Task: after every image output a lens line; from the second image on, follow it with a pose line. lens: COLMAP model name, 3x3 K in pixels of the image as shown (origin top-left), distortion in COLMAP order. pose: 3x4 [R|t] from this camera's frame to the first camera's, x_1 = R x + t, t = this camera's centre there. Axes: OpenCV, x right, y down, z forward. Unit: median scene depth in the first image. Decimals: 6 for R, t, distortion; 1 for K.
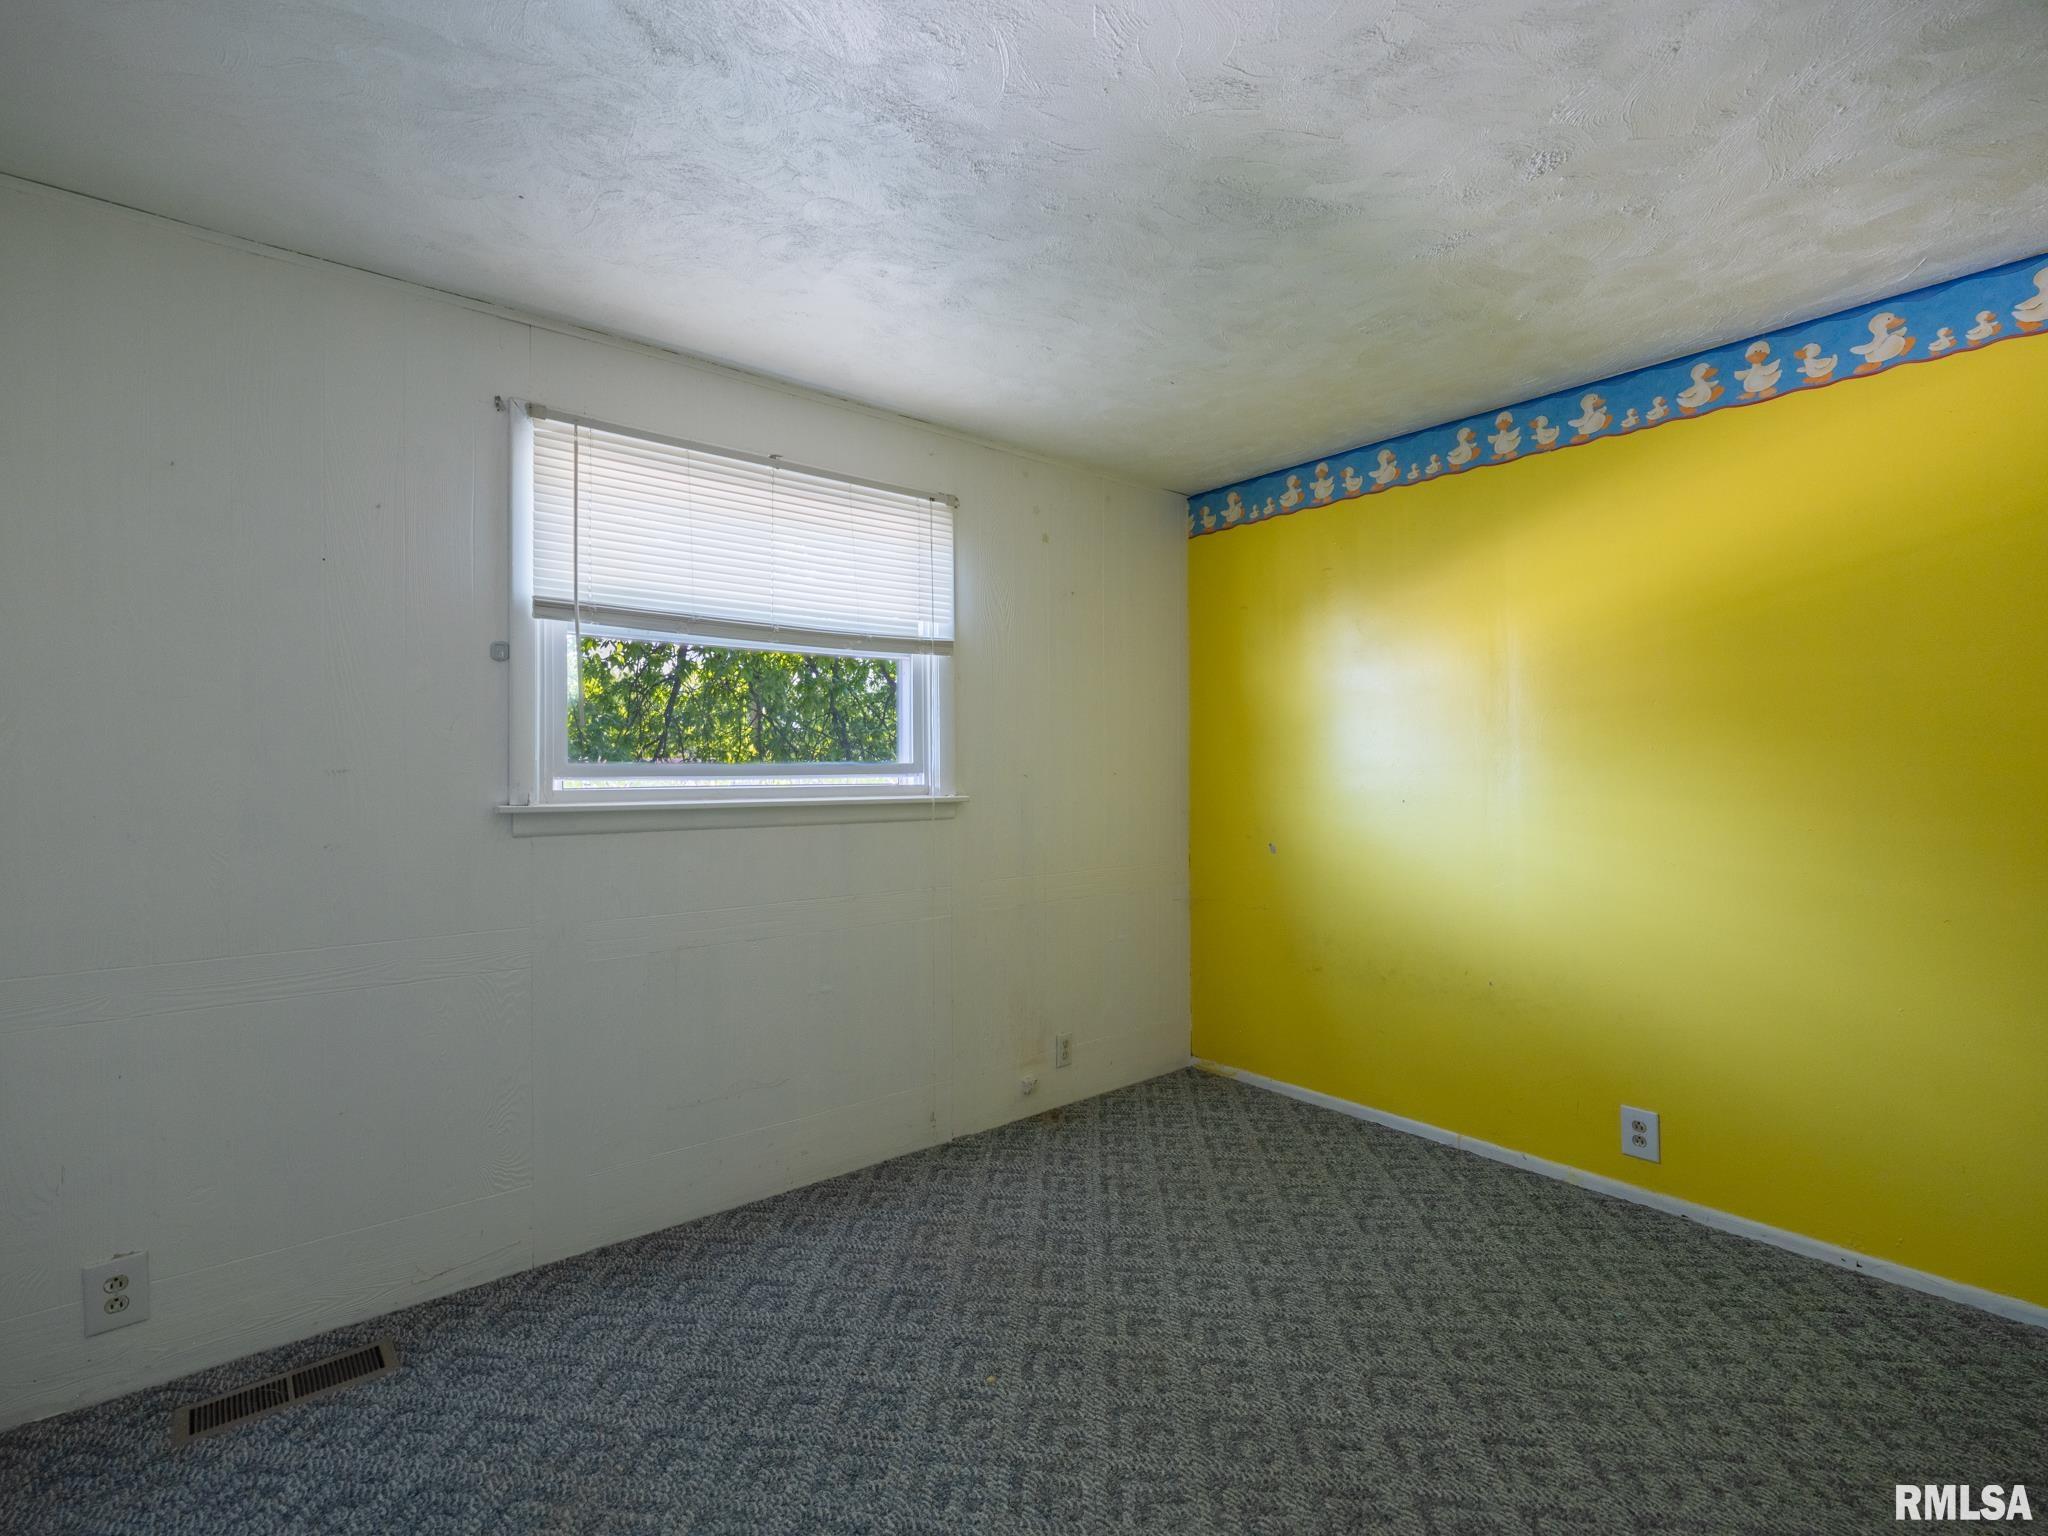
lens RADIAL K [[961.6, 0, 1024.0], [0, 961.6, 768.0], [0, 0, 1]] dist [-0.001998, 0.000511]
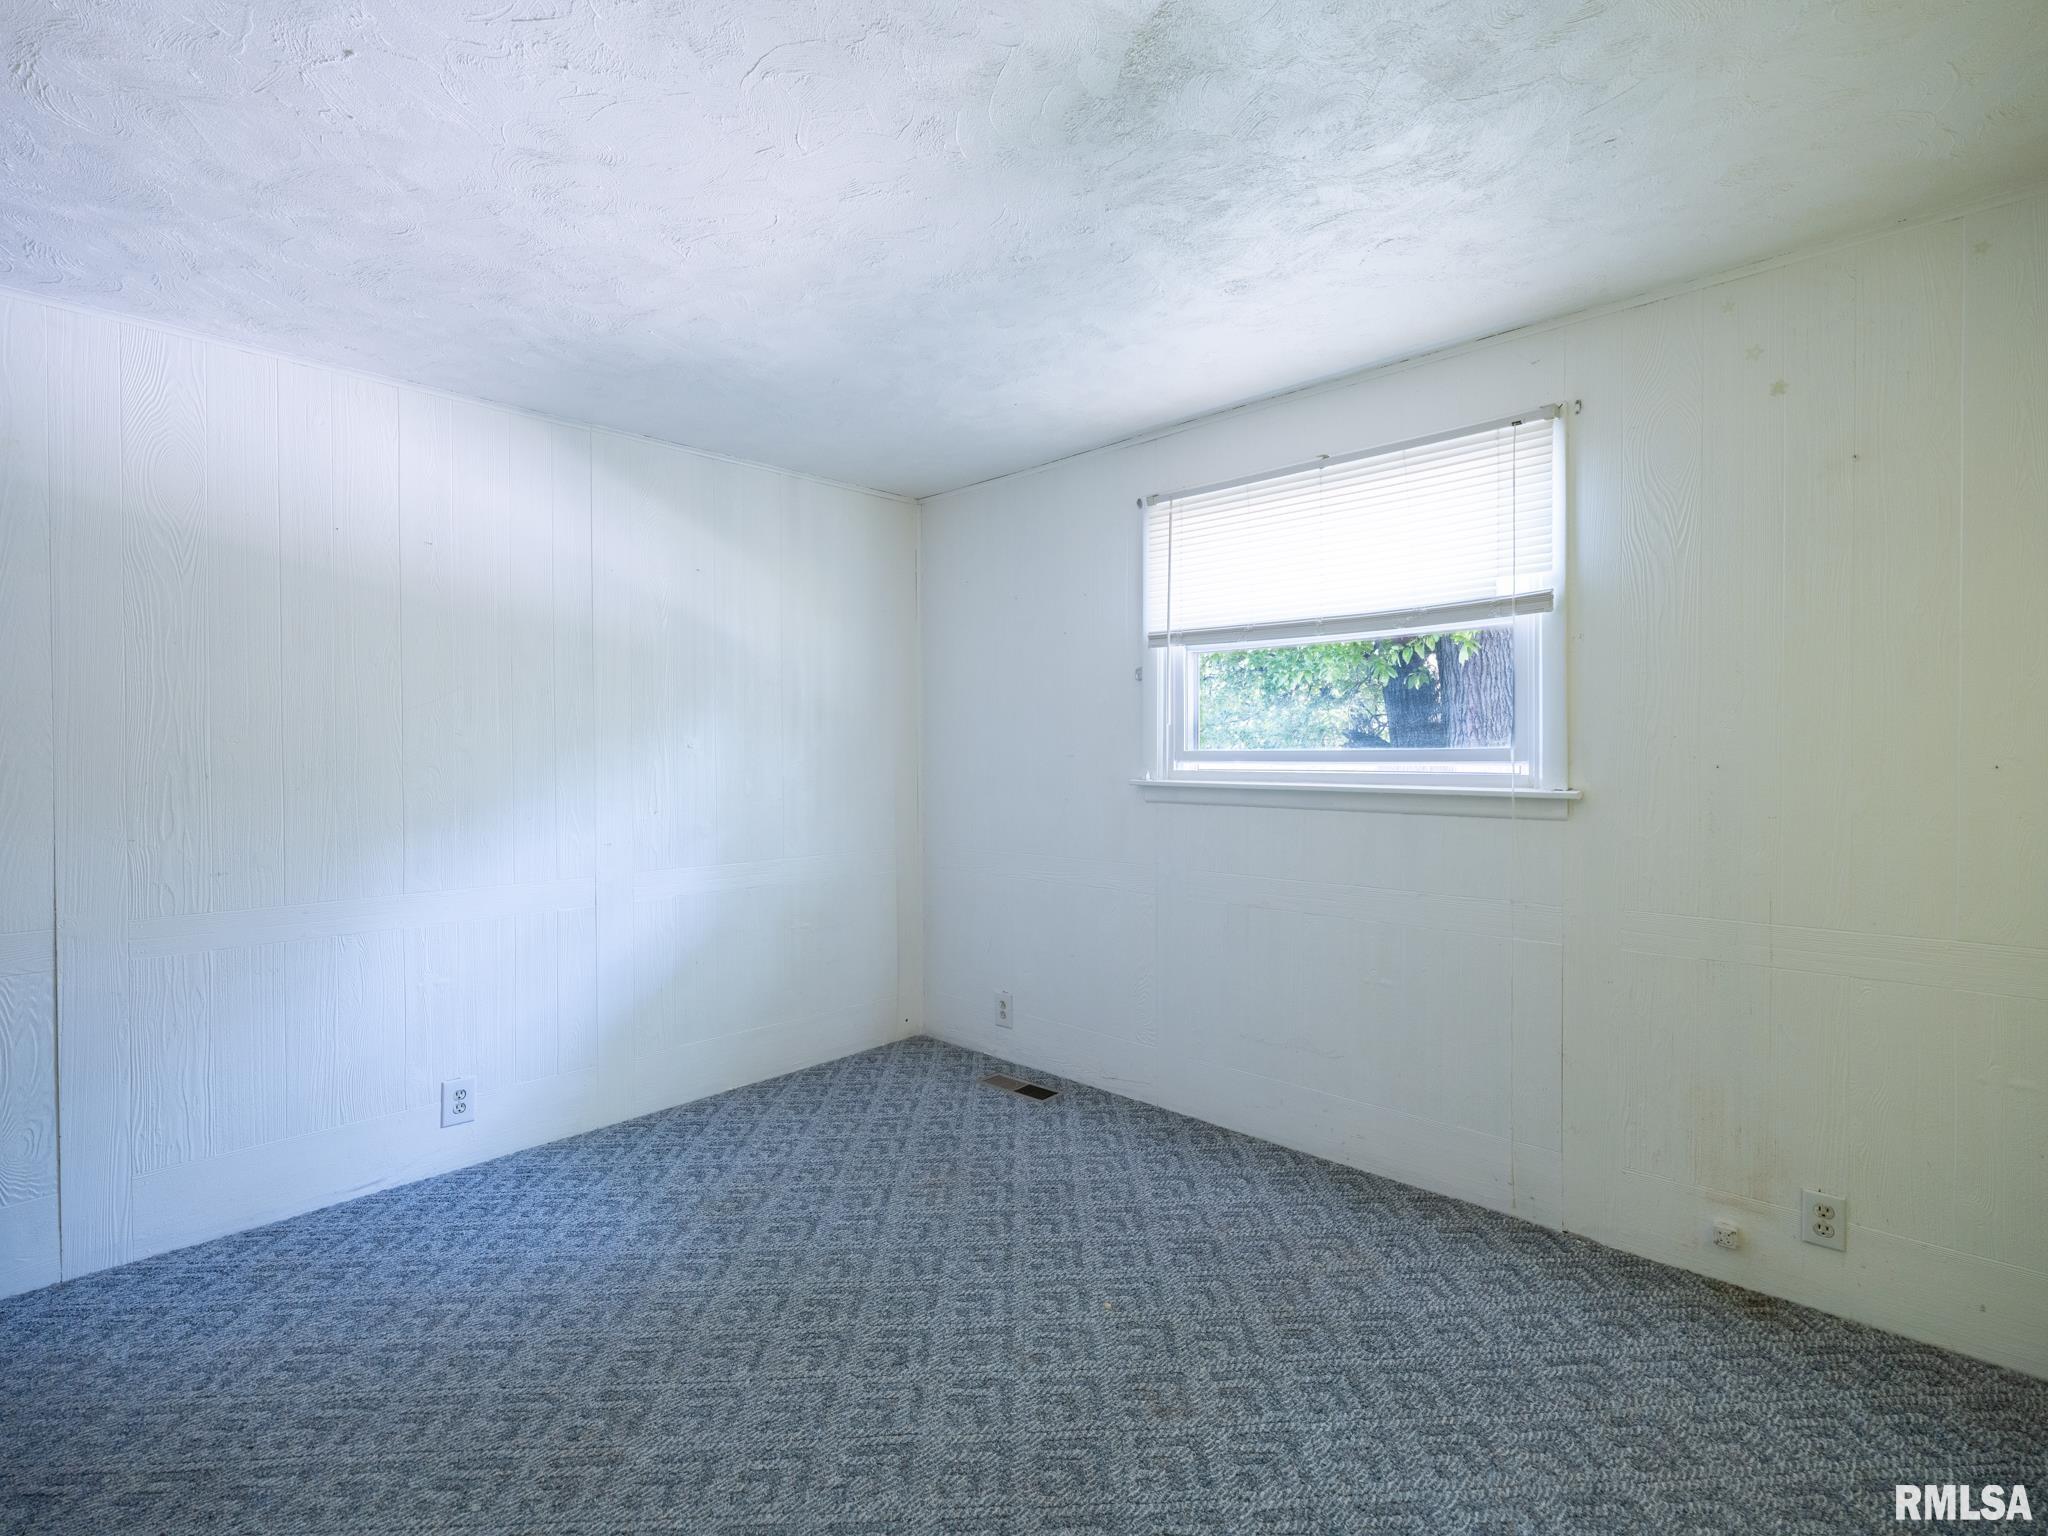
lens RADIAL K [[961.6, 0, 1024.0], [0, 961.6, 768.0], [0, 0, 1]] dist [-0.001998, 0.000511]
pose [[0.112395, 0.018194, -0.993497, 0.842551], [0.001882, 0.999827, 0.018523, -0.006011], [0.993662, -0.003952, 0.112342, 0.626644]]
